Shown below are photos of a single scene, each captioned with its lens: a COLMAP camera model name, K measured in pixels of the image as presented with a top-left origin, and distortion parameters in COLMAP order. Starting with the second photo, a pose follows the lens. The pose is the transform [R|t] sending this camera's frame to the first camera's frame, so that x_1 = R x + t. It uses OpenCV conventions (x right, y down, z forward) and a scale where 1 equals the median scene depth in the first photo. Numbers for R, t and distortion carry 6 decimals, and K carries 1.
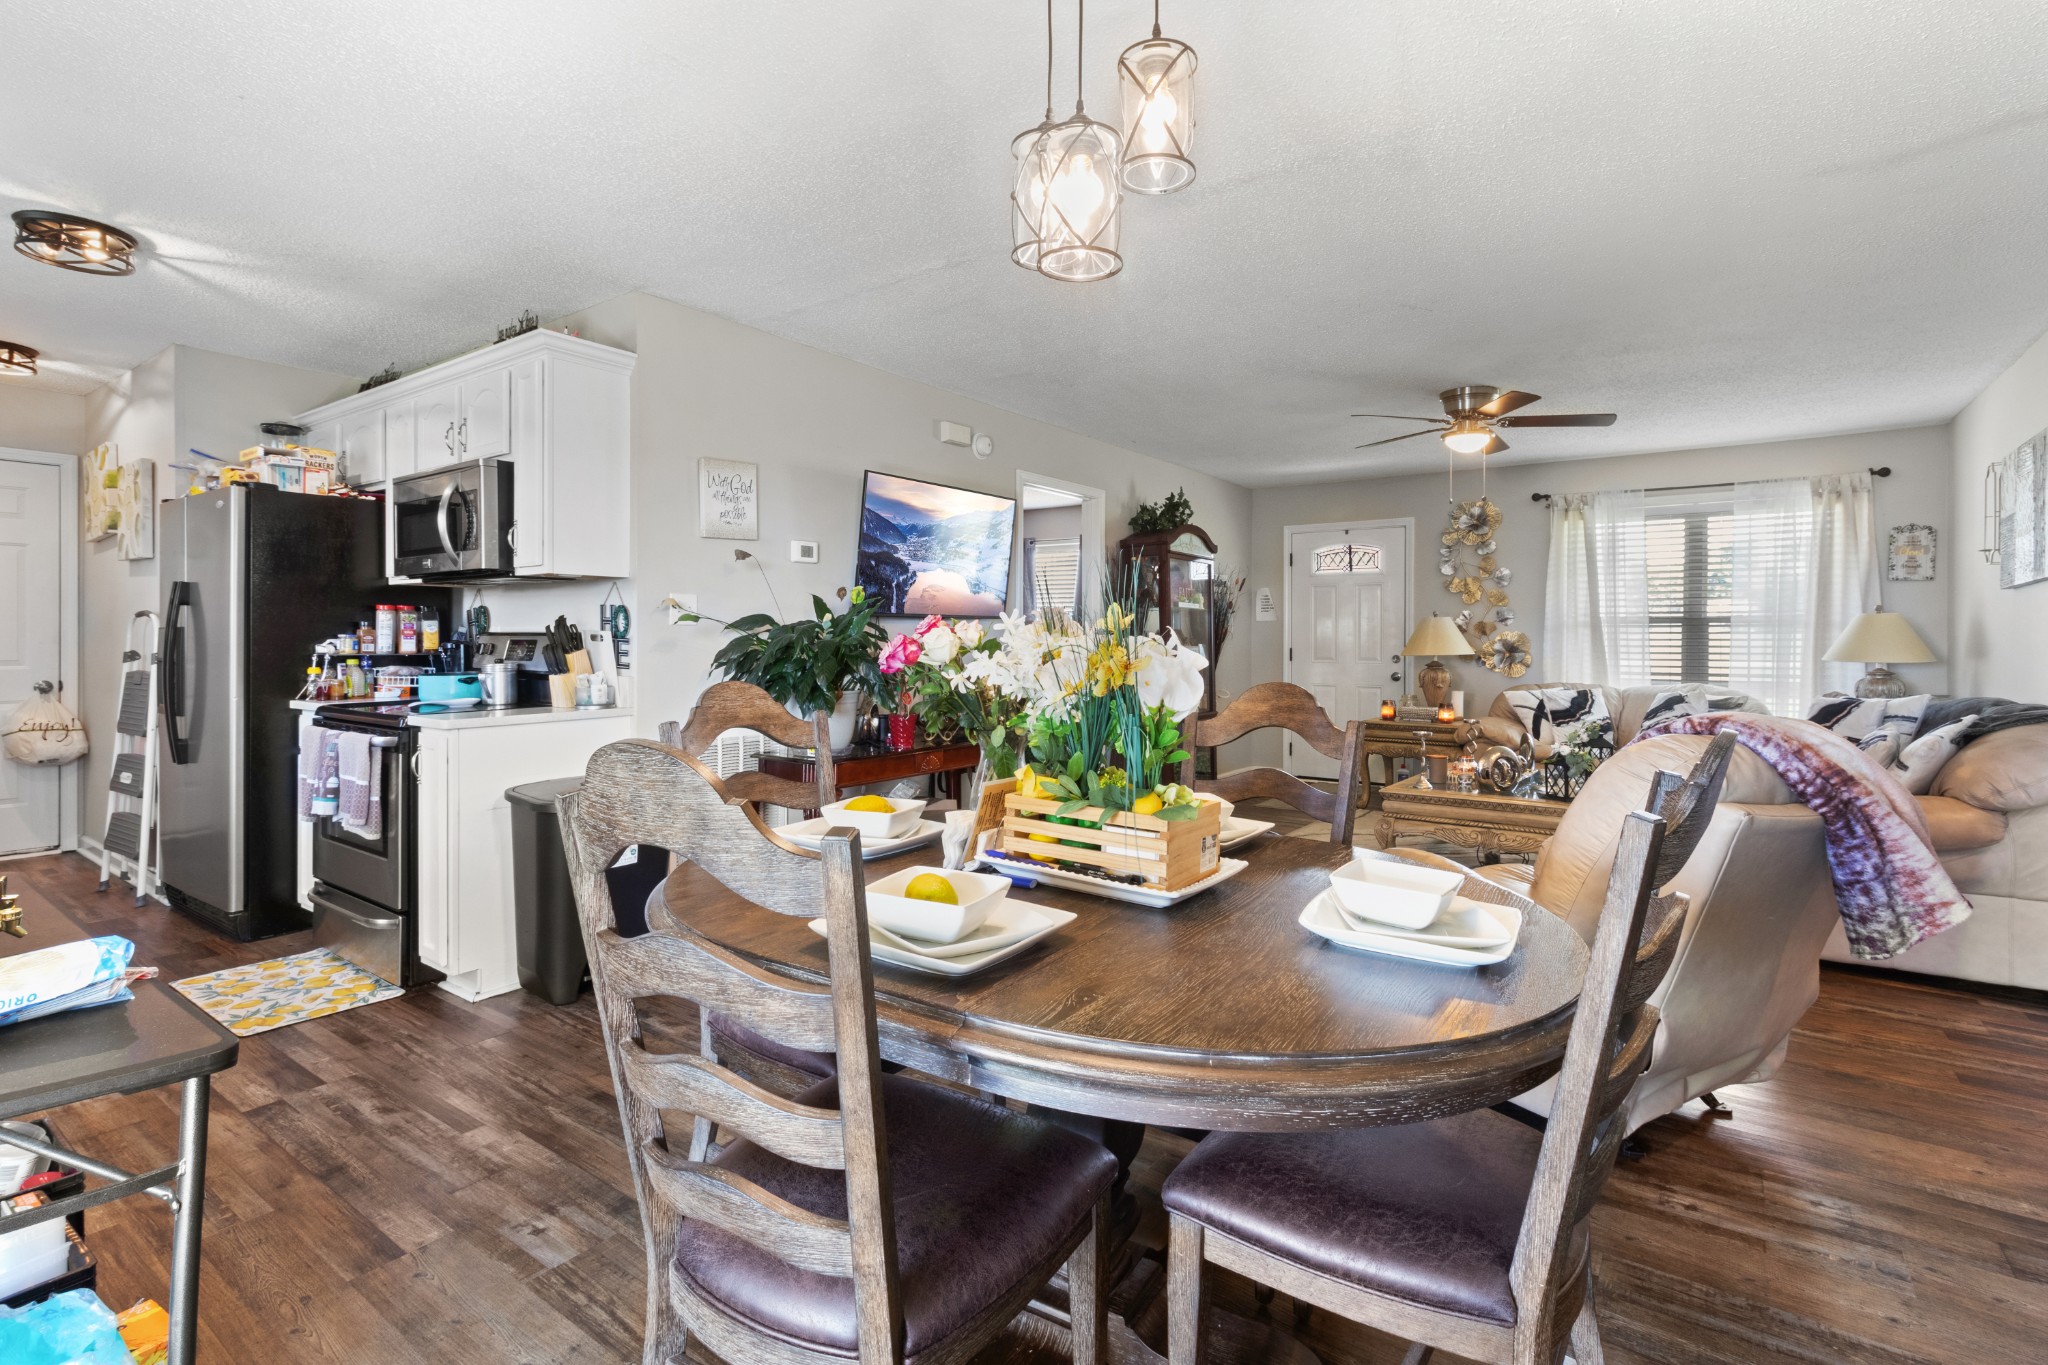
lens RADIAL K [[953.1, 0, 1030.8], [0, 953.1, 637.9], [0, 0, 1]] dist [0.006037, -0.001820]
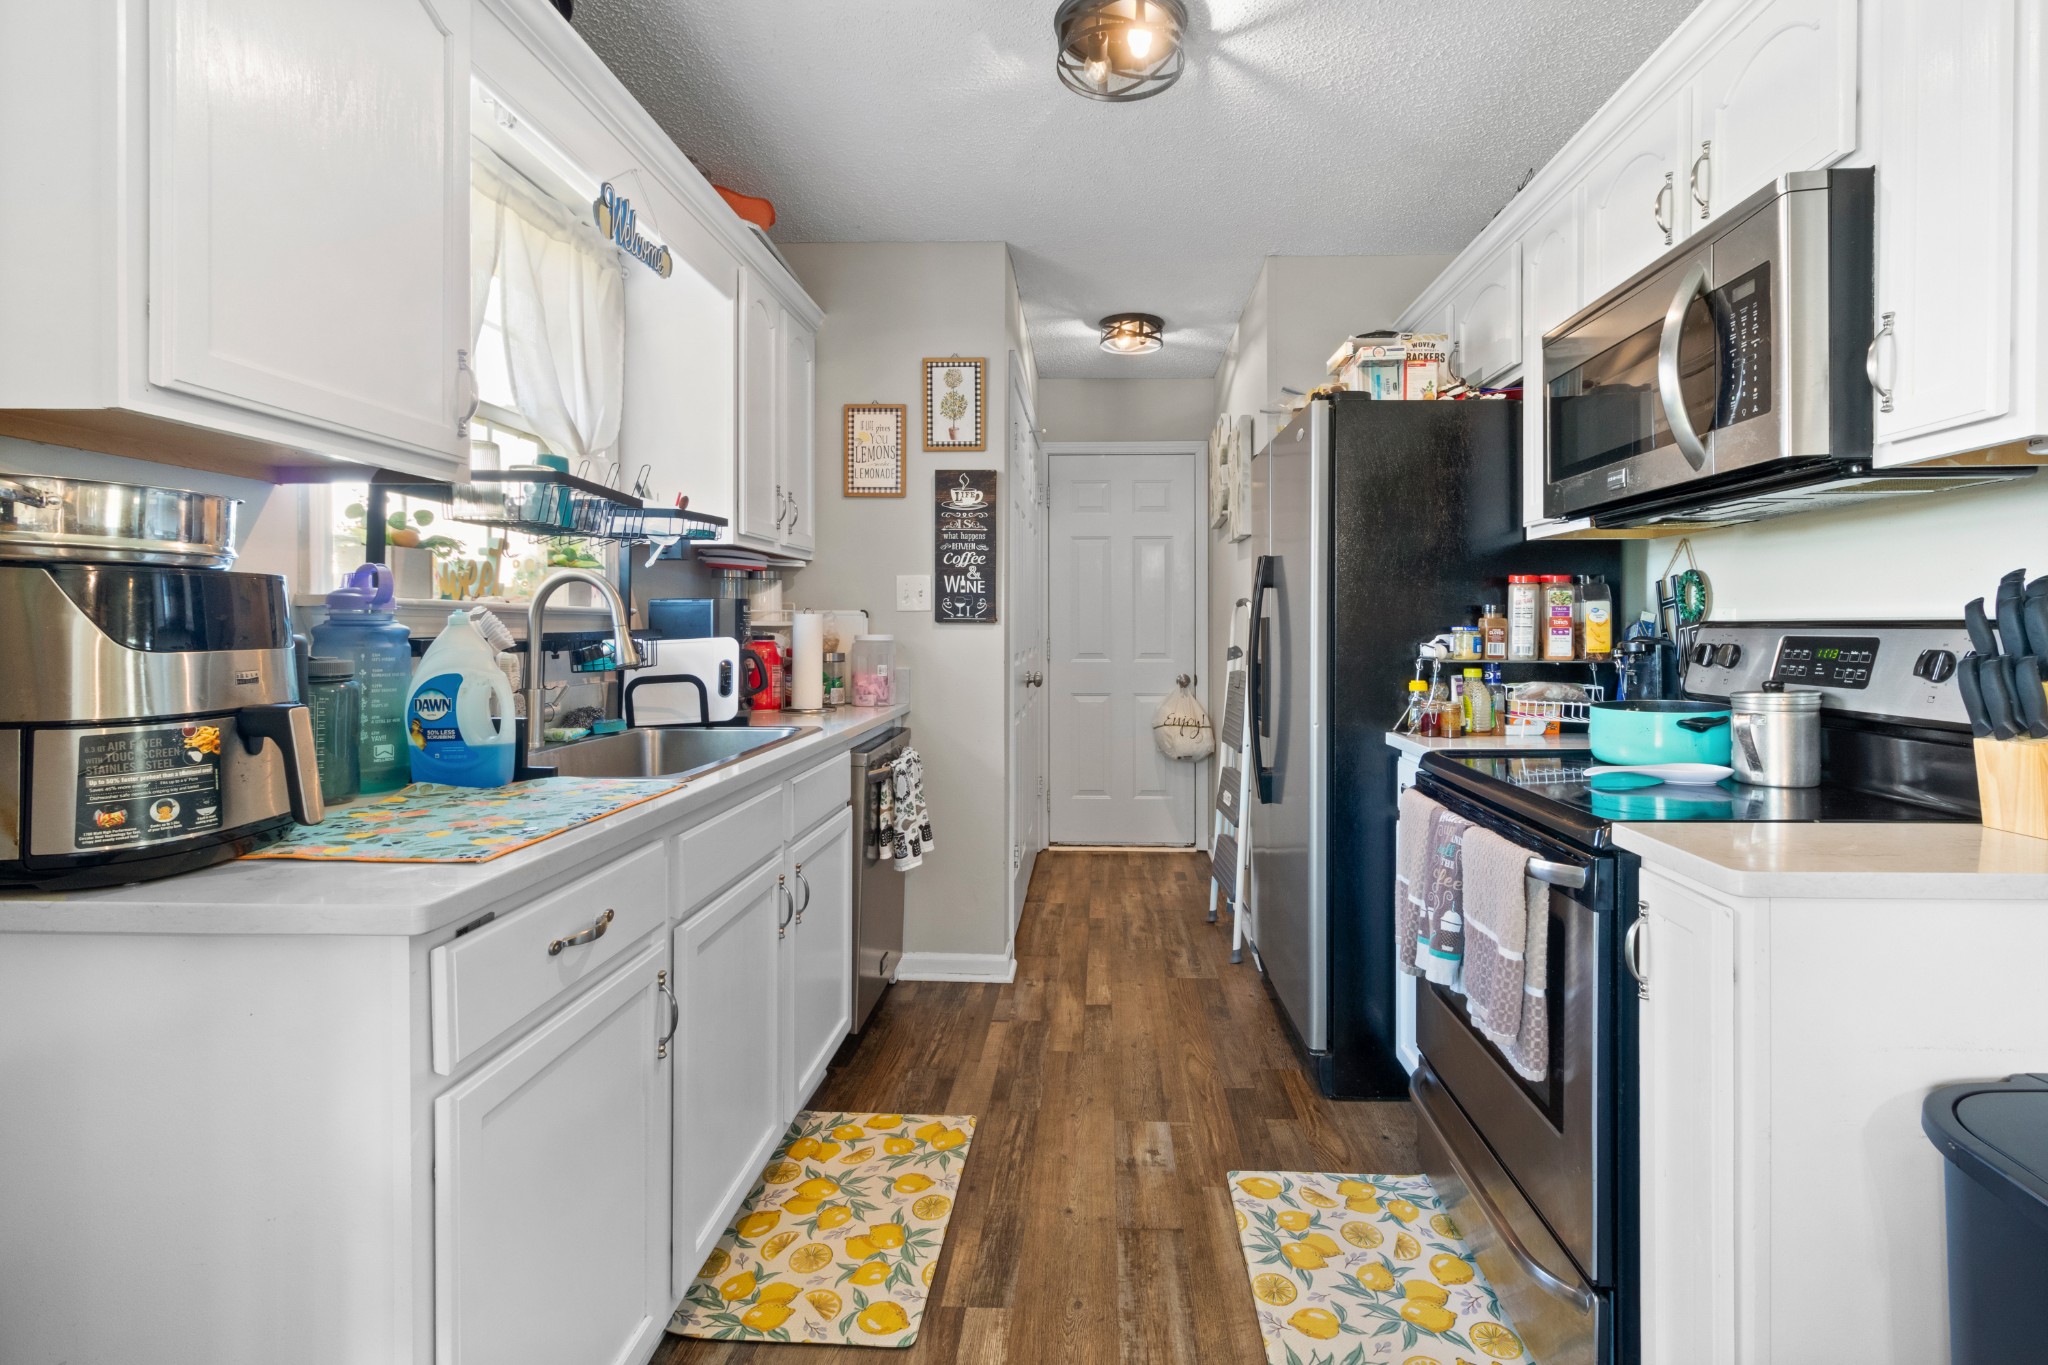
lens RADIAL K [[953.1, 0, 1086.2], [0, 953.1, 644.4], [0, 0, 1]] dist [0.006037, -0.001820]
pose [[0.563400, 0.011704, -0.826101, -0.464927], [0.003520, 0.999857, 0.016566, -0.004387], [0.826177, -0.012241, 0.563278, 0.611911]]
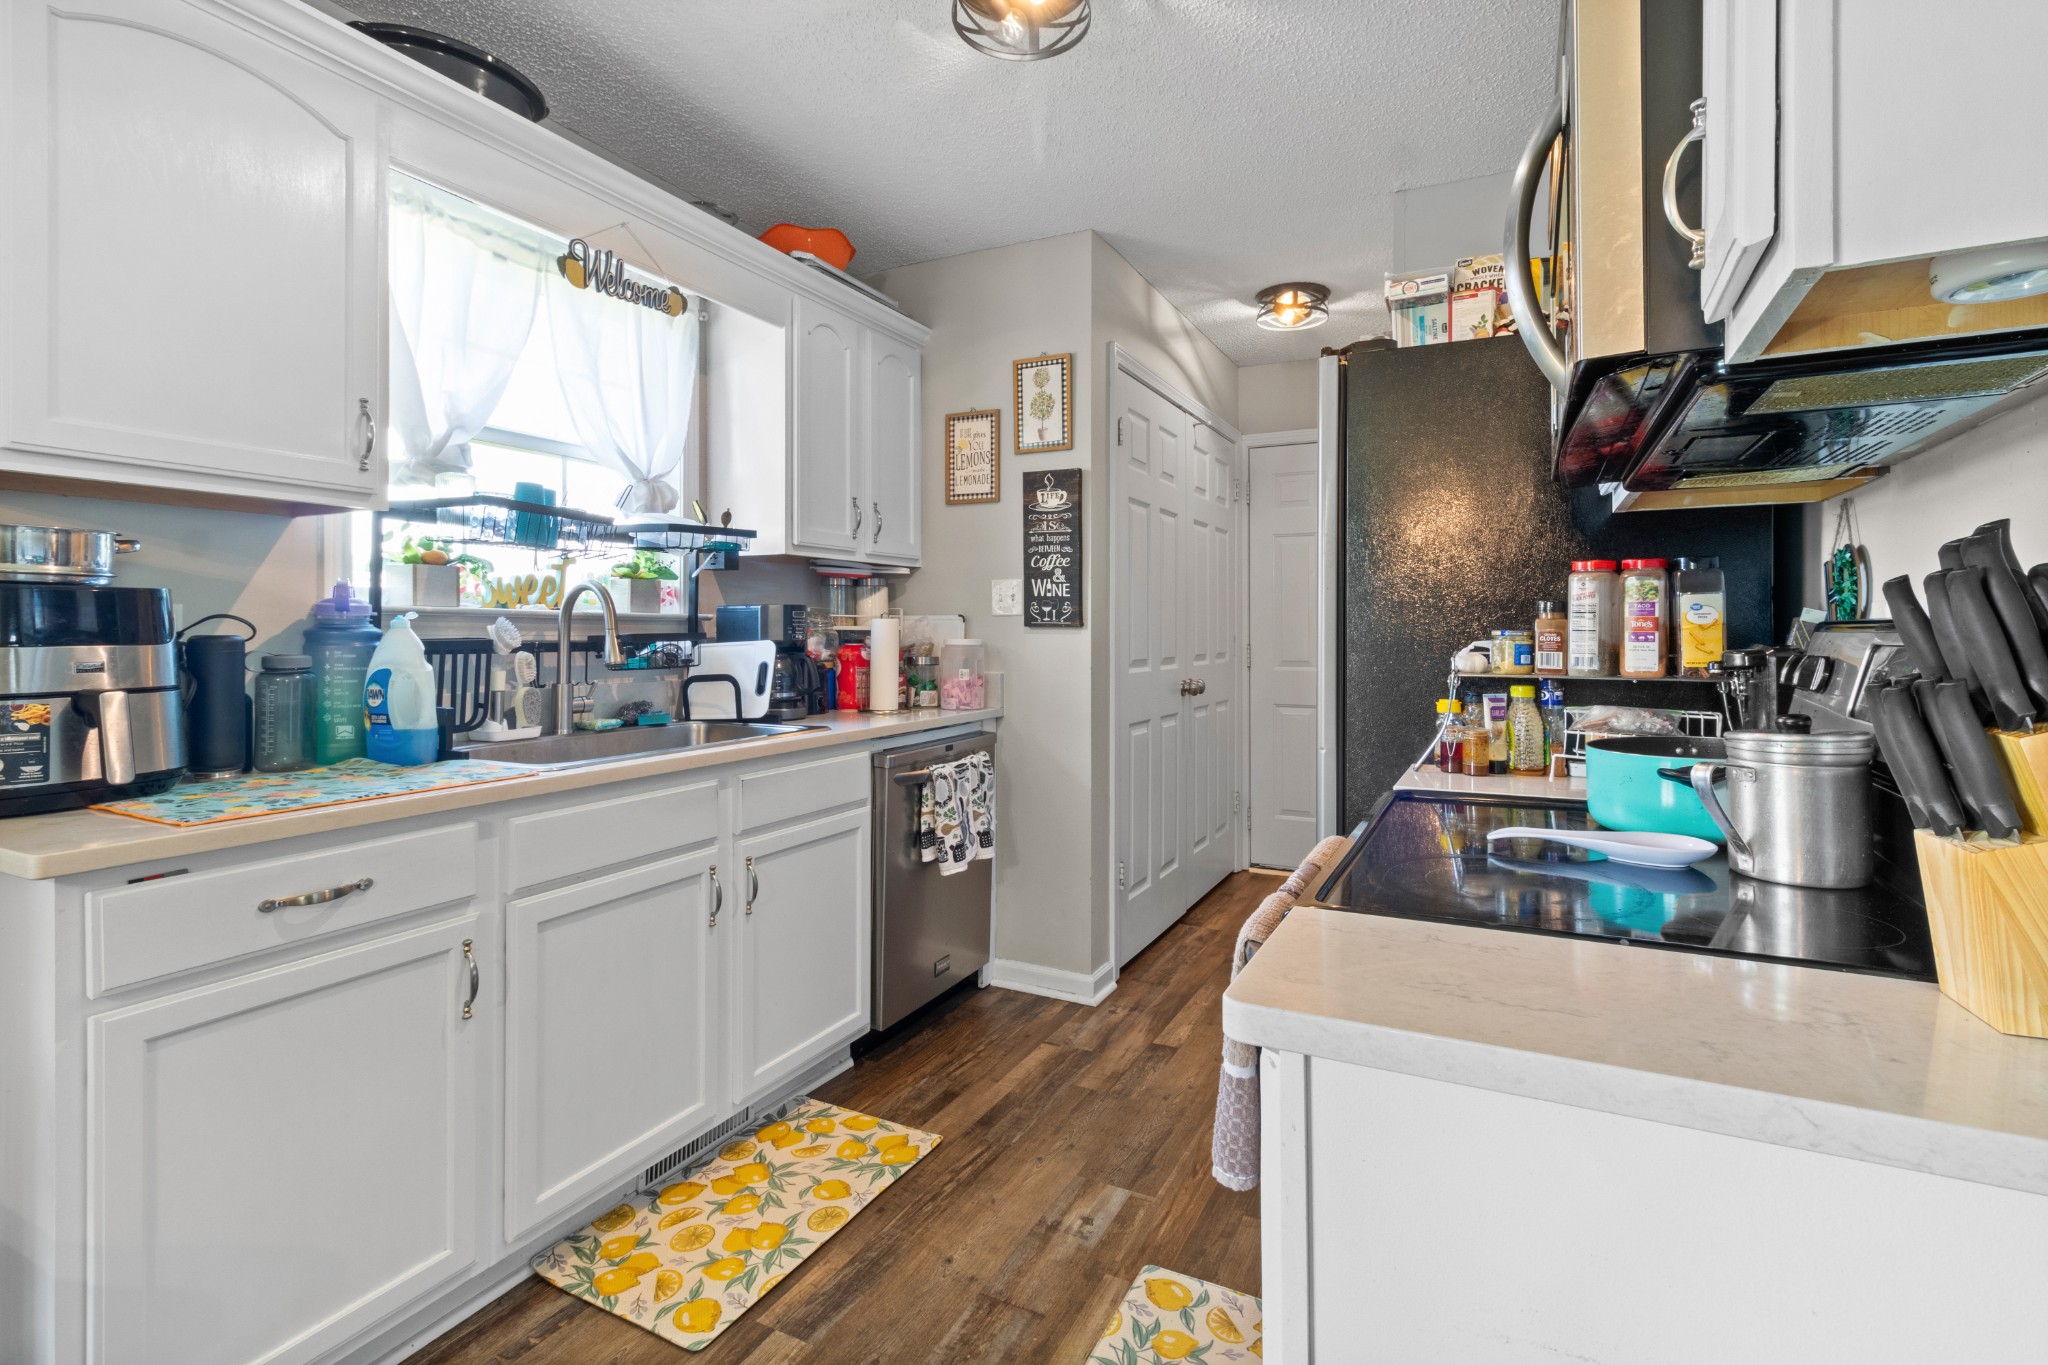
lens RADIAL K [[953.1, 0, 1065.2], [0, 953.1, 640.4], [0, 0, 1]] dist [0.006037, -0.001820]
pose [[0.177515, 0.004633, -0.984107, -0.399981], [0.001543, 0.999986, 0.004986, -0.001986], [0.984117, -0.002403, 0.177506, 0.928066]]
